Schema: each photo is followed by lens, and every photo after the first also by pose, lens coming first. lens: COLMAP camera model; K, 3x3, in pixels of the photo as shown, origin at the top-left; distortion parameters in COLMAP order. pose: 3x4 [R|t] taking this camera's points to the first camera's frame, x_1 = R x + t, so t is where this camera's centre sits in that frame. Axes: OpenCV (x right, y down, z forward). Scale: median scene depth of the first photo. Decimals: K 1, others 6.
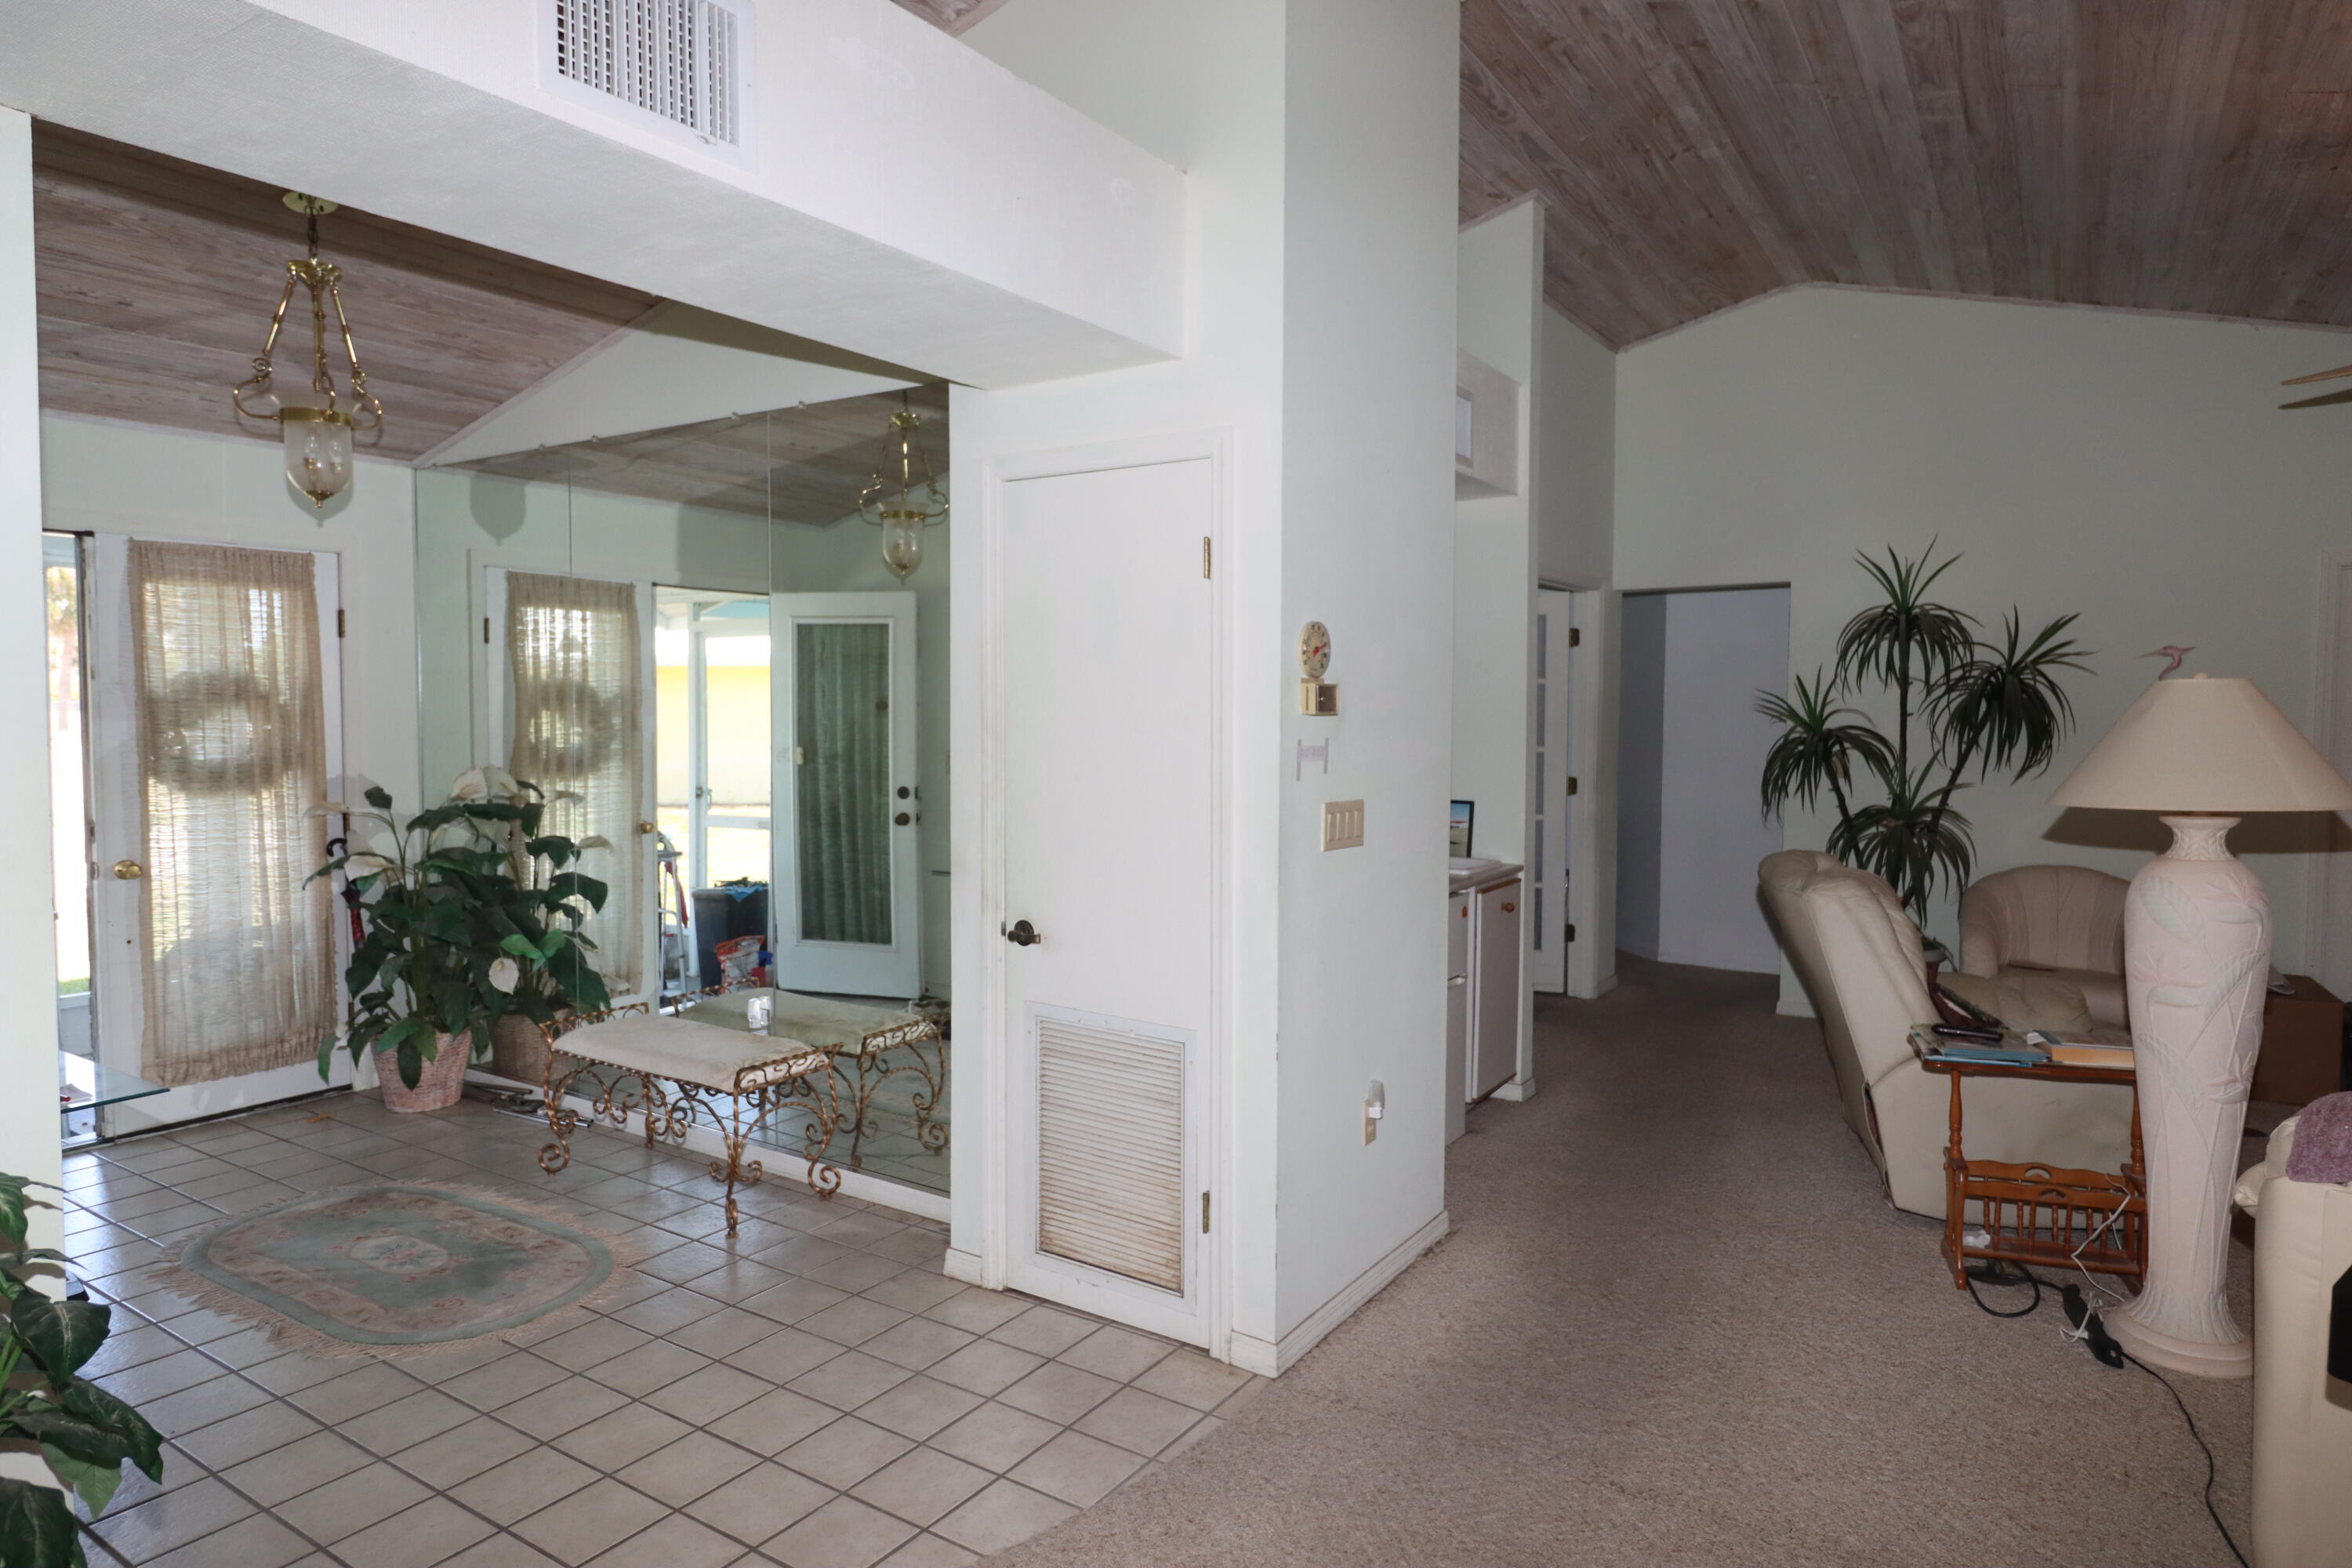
lens RADIAL K [[1402.9, 0, 1171.9], [0, 1402.9, 773.2], [0, 0, 1]] dist [0.002012, -0.000103]
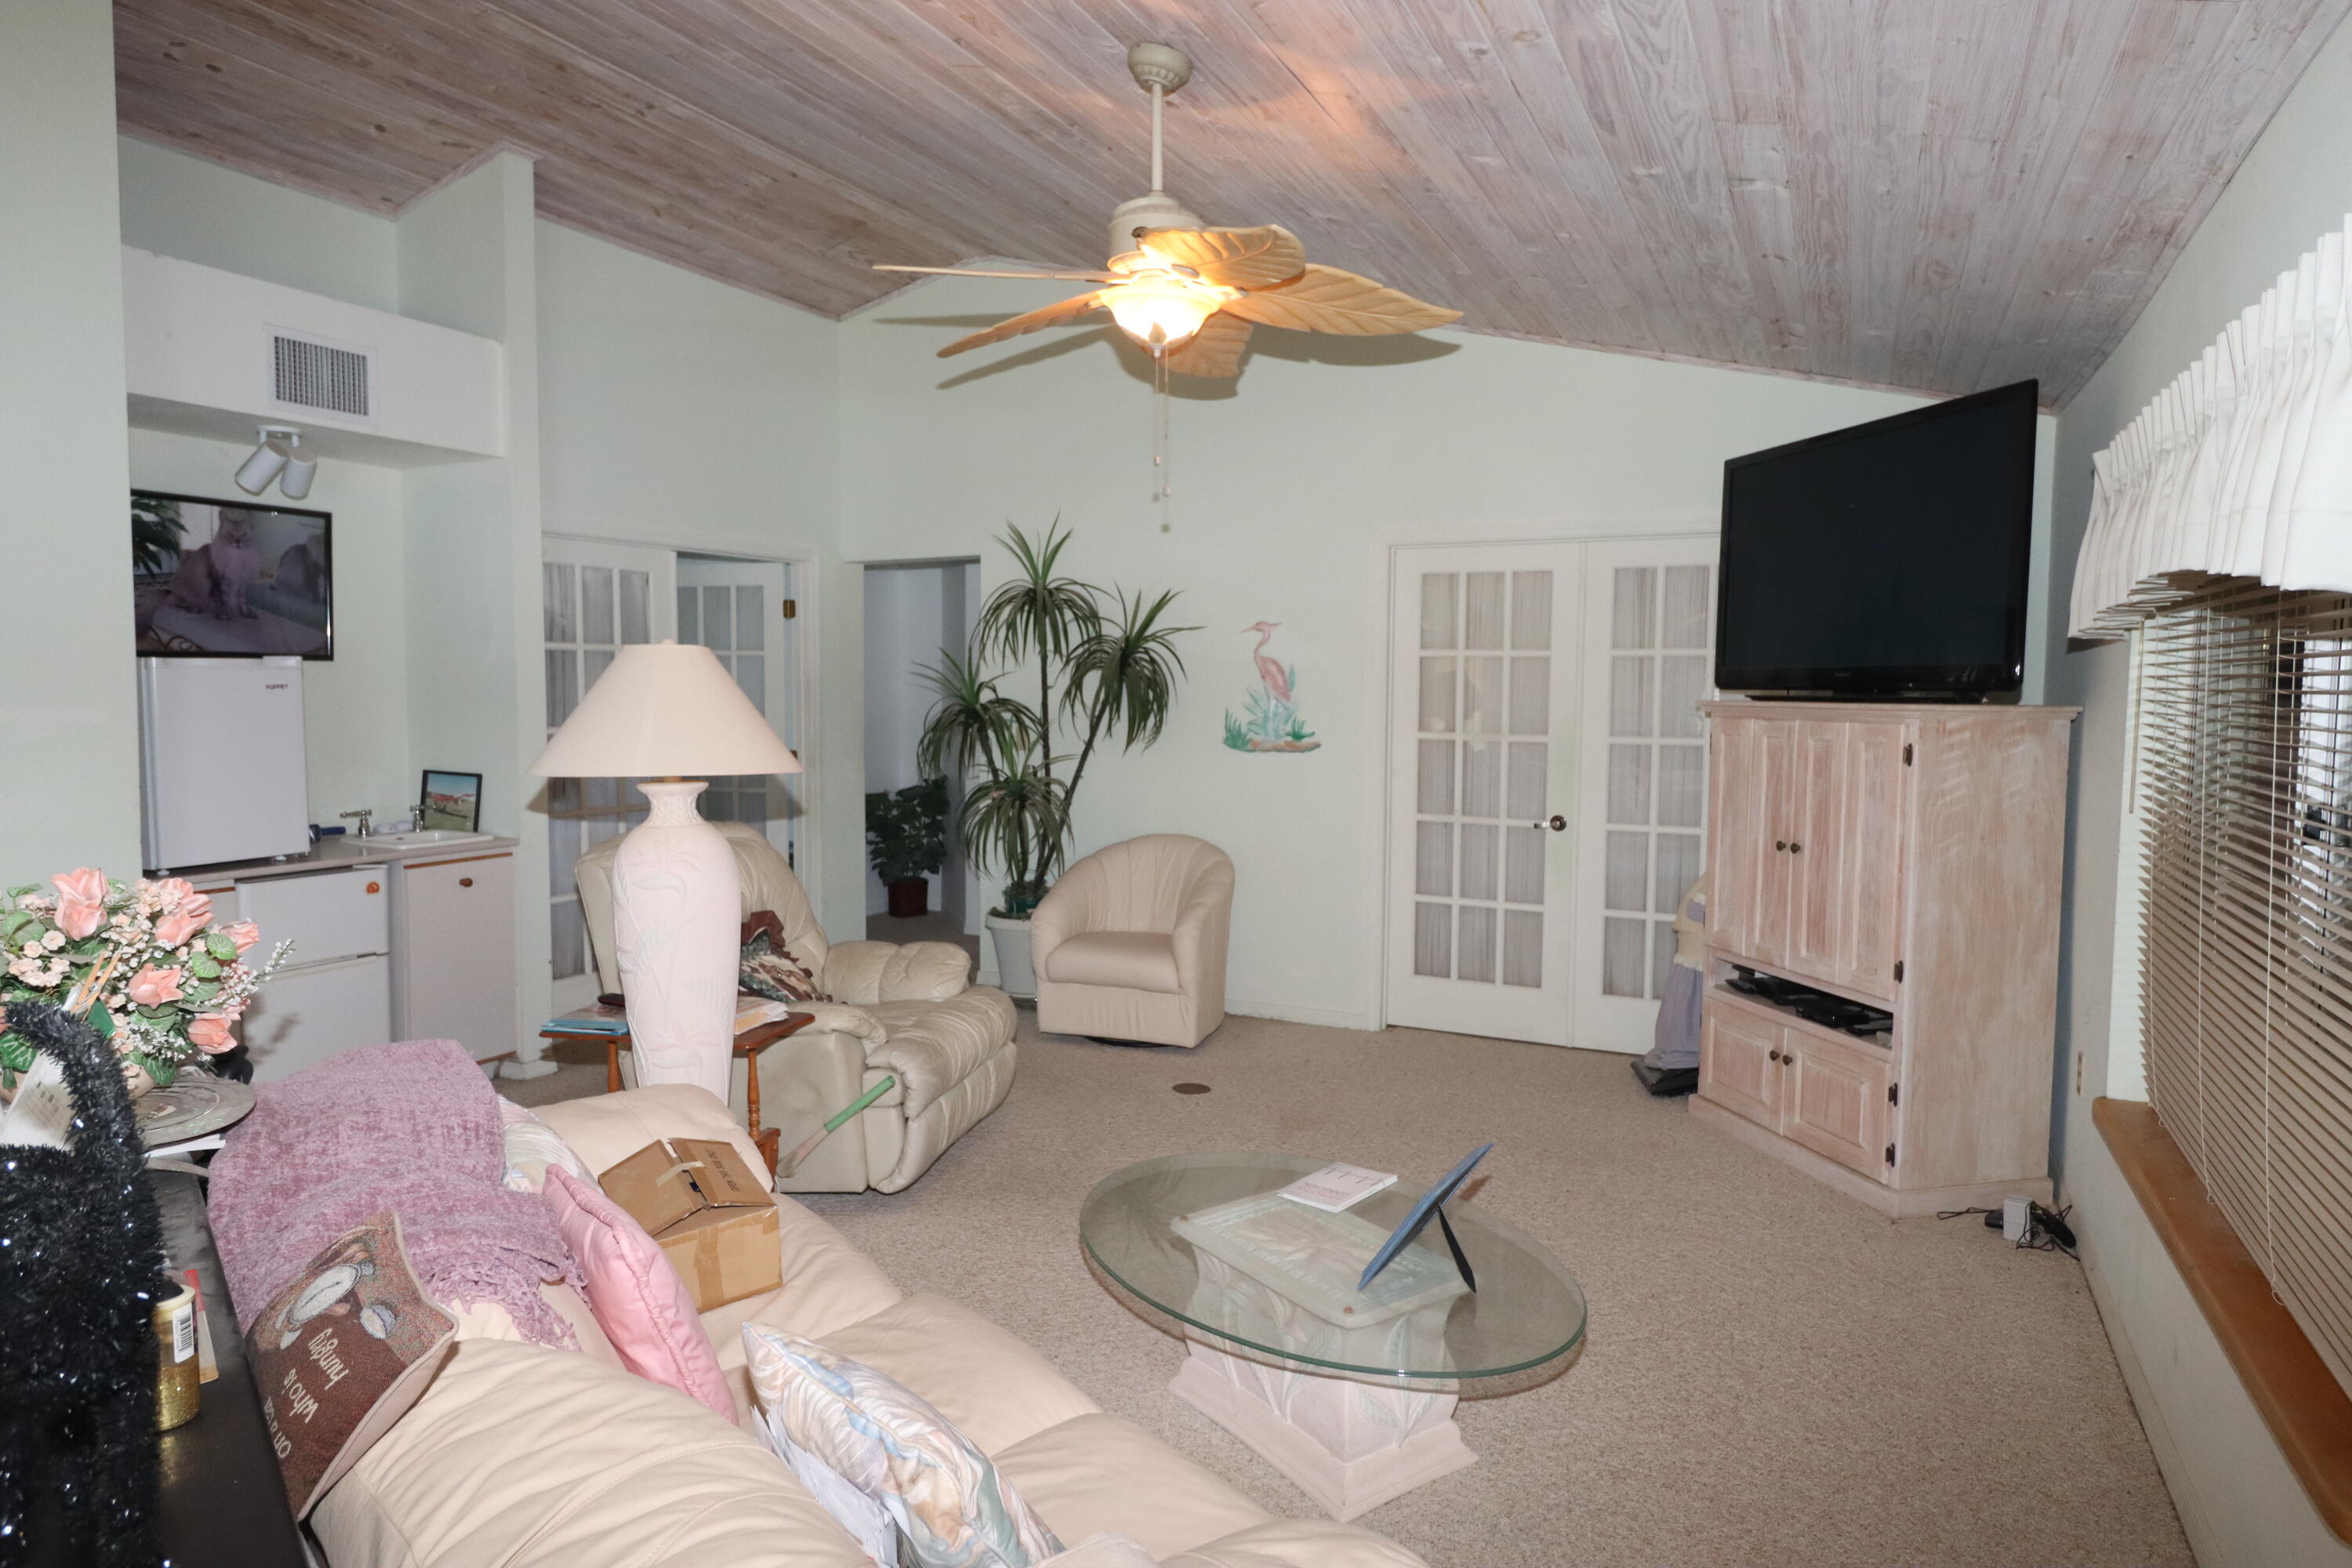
lens RADIAL K [[1402.9, 0, 1172.4], [0, 1402.9, 784.4], [0, 0, 1]] dist [0.002012, -0.000103]
pose [[0.991577, -0.005626, 0.129394, 0.504774], [0.002466, 0.999695, 0.024565, 0.003803], [-0.129493, -0.024039, 0.991289, -0.023366]]
